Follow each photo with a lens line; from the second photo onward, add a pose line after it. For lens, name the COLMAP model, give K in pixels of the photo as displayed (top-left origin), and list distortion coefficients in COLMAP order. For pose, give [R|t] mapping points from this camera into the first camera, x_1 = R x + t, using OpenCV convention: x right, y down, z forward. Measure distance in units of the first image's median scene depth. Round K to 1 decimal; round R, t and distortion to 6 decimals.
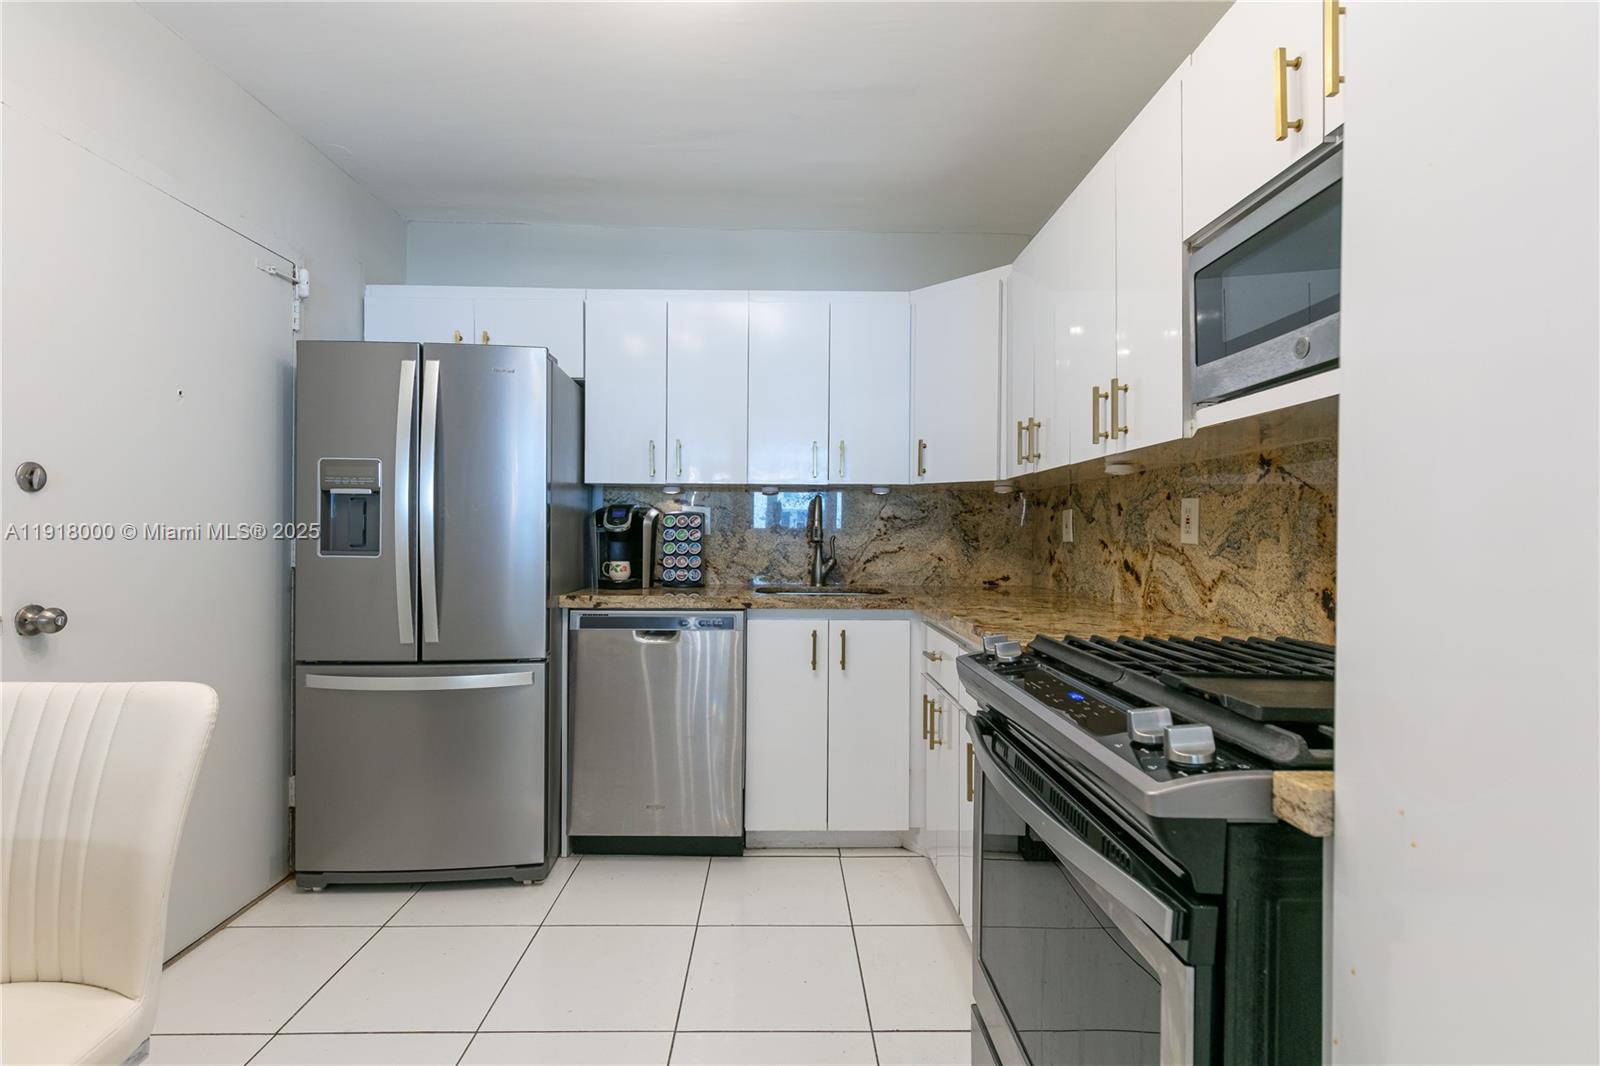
lens RADIAL K [[734.8, 0, 790.4], [0, 734.8, 531.2], [0, 0, 1]] dist [0.004171, -0.000441]
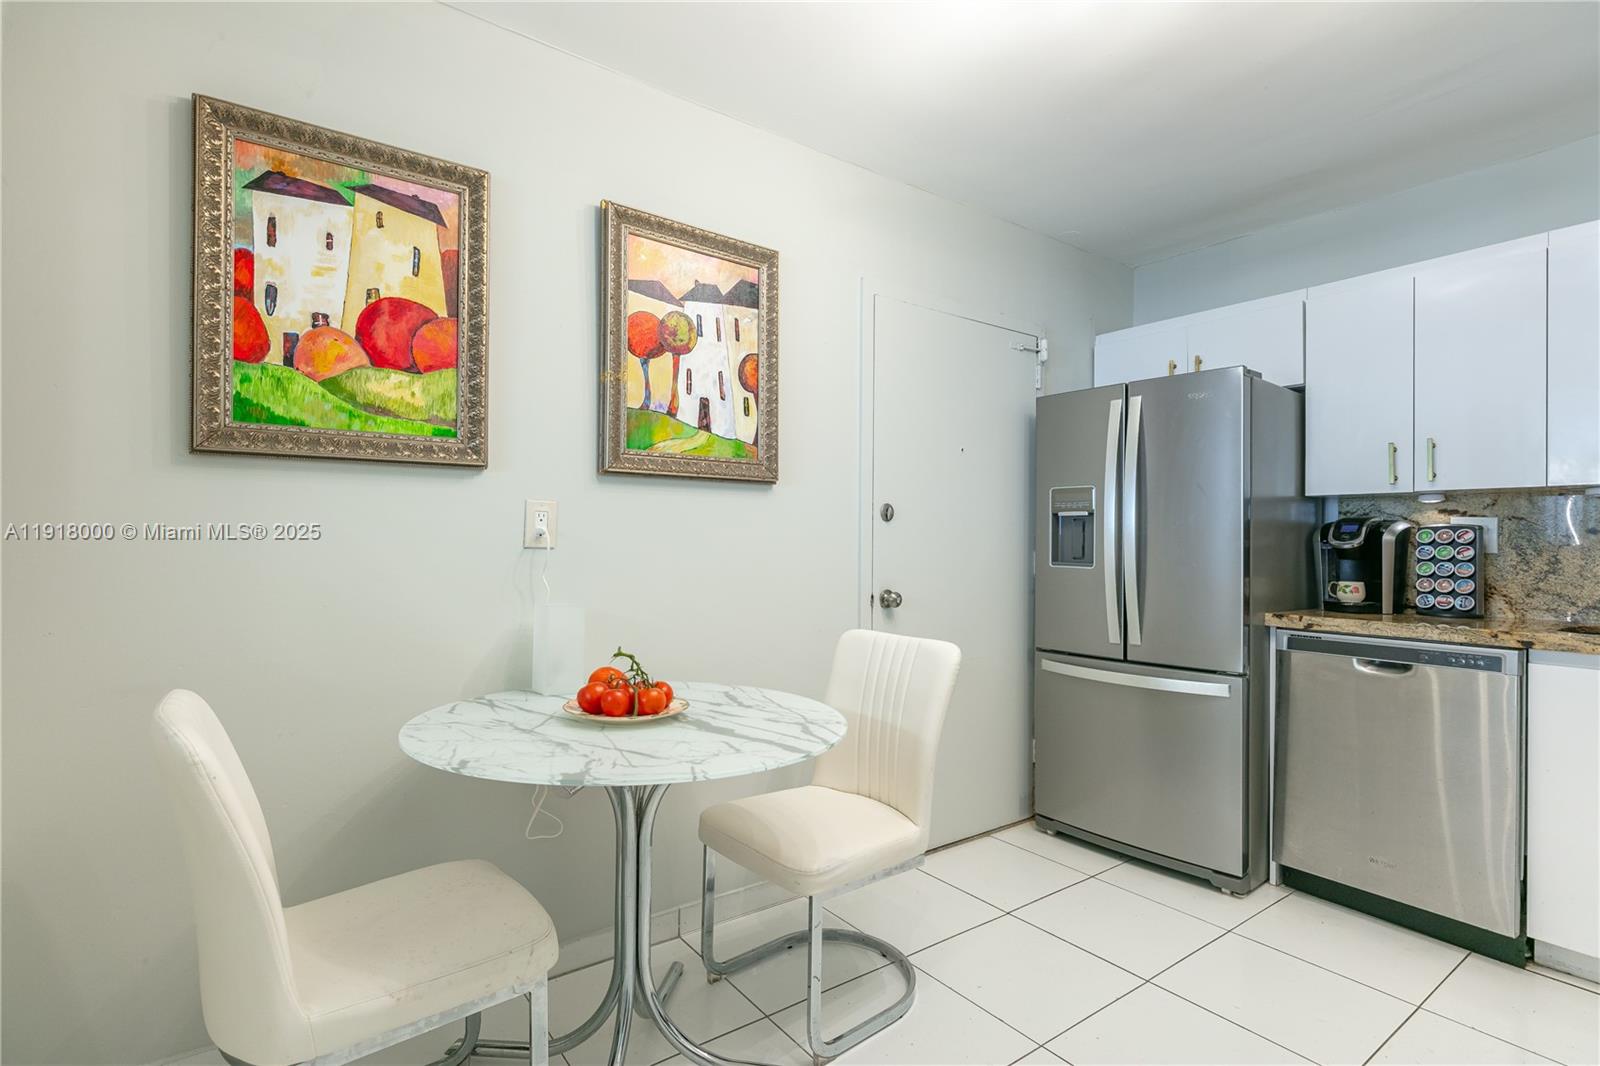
lens RADIAL K [[768.1, 0, 800.0], [0, 768.1, 533.0], [0, 0, 1]] dist [0.001661, 0.000495]
pose [[0.580082, -0.010223, -0.814494, 0.161065], [-0.005564, 0.999848, -0.016512, 0.001290], [0.814539, 0.014110, 0.579937, -0.098658]]
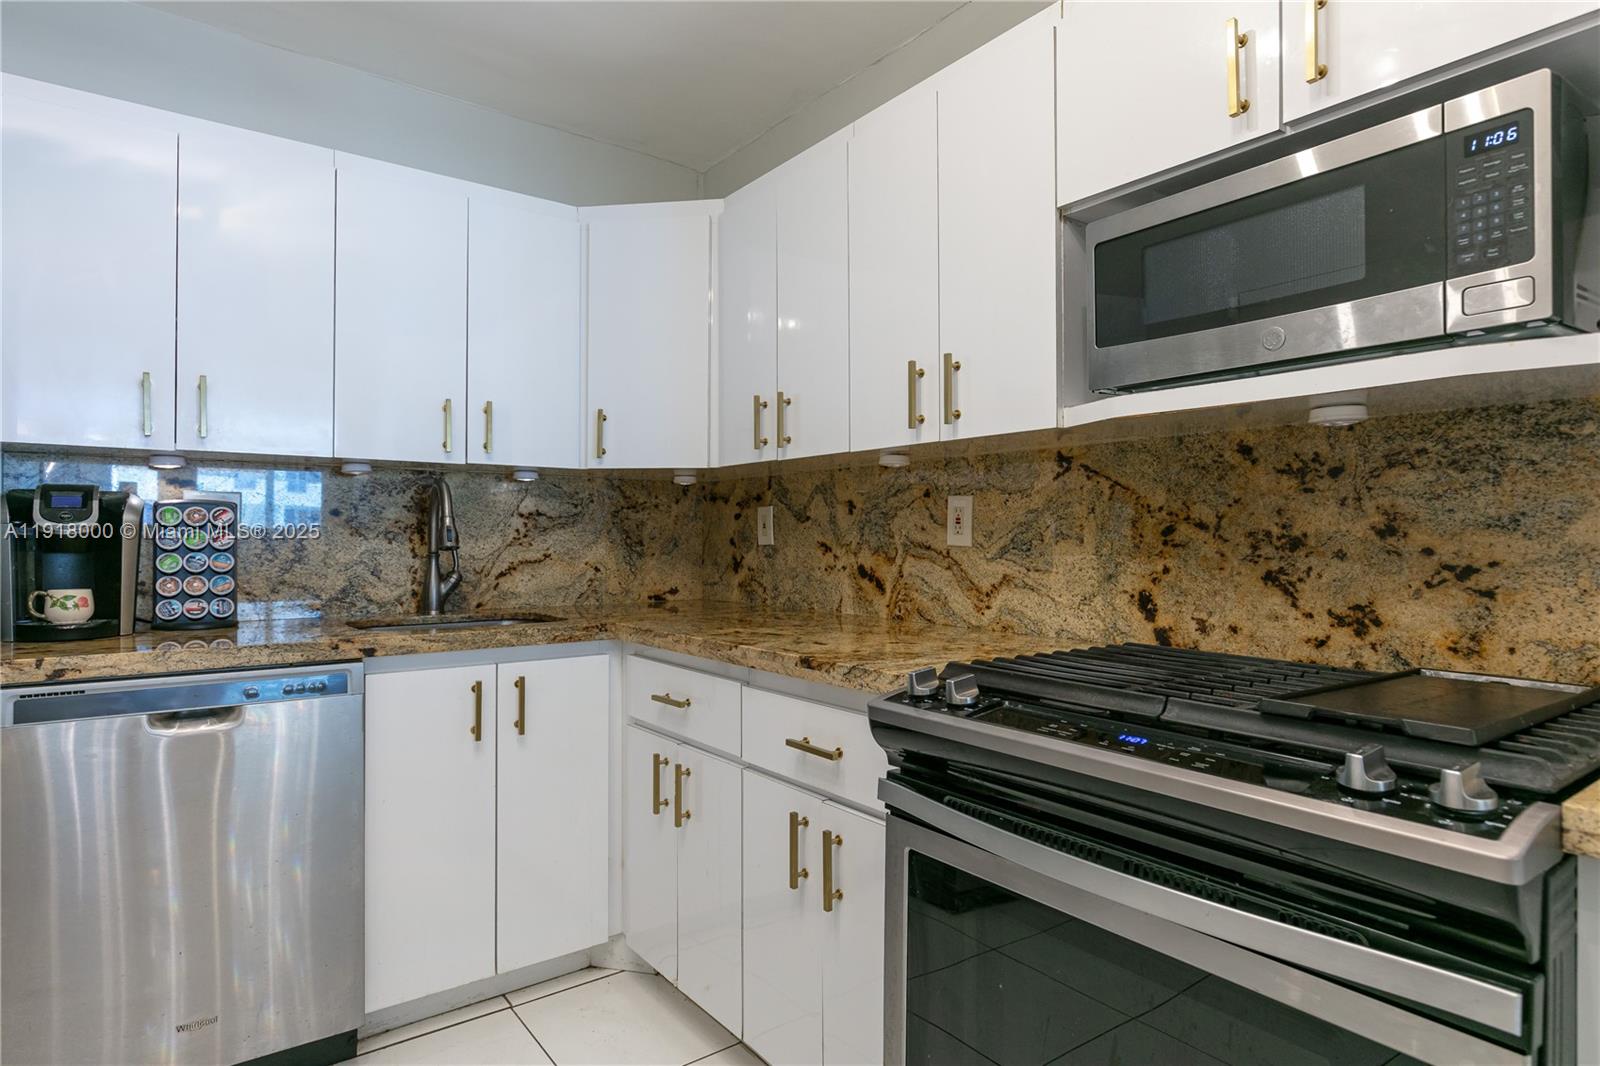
lens RADIAL K [[871.0, 0, 791.9], [0, 871.0, 530.7], [0, 0, 1]] dist [0.004040, -0.000495]
pose [[0.813787, -0.000622, 0.581163, -0.197704], [0.001728, 0.999998, -0.001349, -0.000405], [-0.581161, 0.002102, 0.813786, 0.190303]]
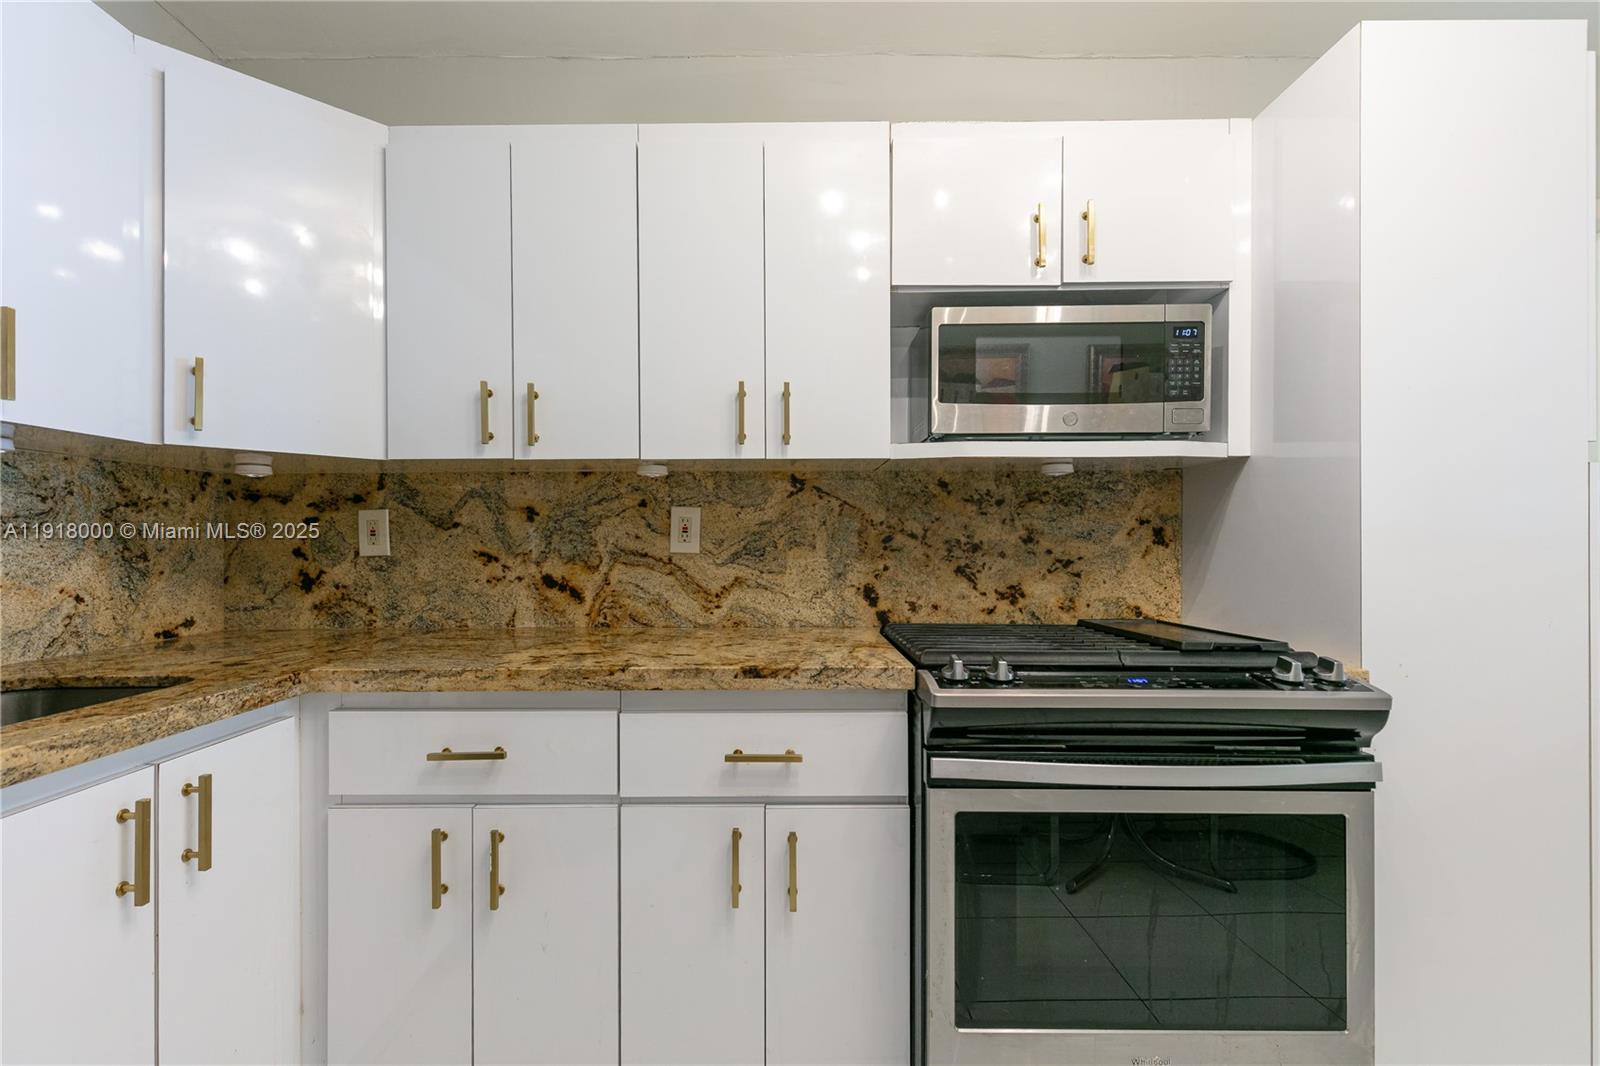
lens RADIAL K [[737.7, 0, 781.7], [0, 737.7, 539.1], [0, 0, 1]] dist [0.012537, -0.004238]
pose [[0.027326, -0.002989, 0.999622, -0.352445], [0.001015, 0.999995, 0.002962, -0.003500], [-0.999626, 0.000934, 0.027329, 0.659124]]
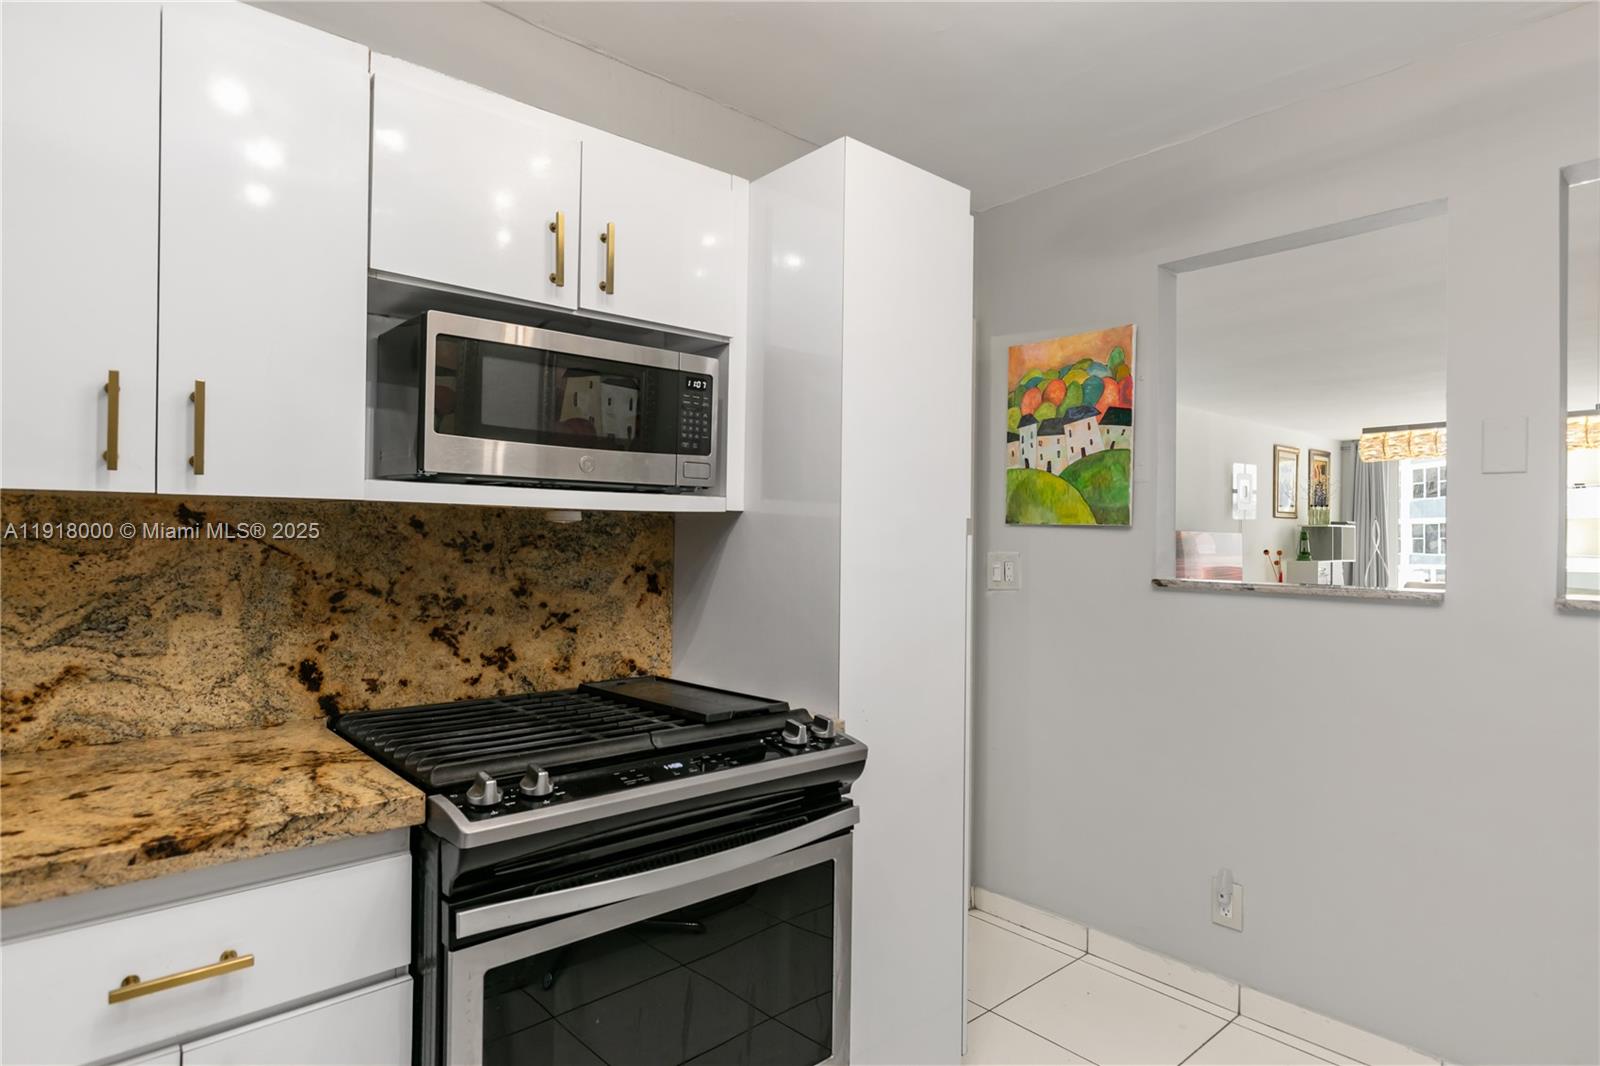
lens RADIAL K [[871.0, 0, 791.9], [0, 871.0, 530.7], [0, 0, 1]] dist [0.004040, -0.000495]
pose [[-0.640271, -0.007548, 0.768112, -0.315989], [-0.015102, 0.999882, -0.002763, -0.055888], [-0.768001, -0.013370, -0.640310, 0.731911]]
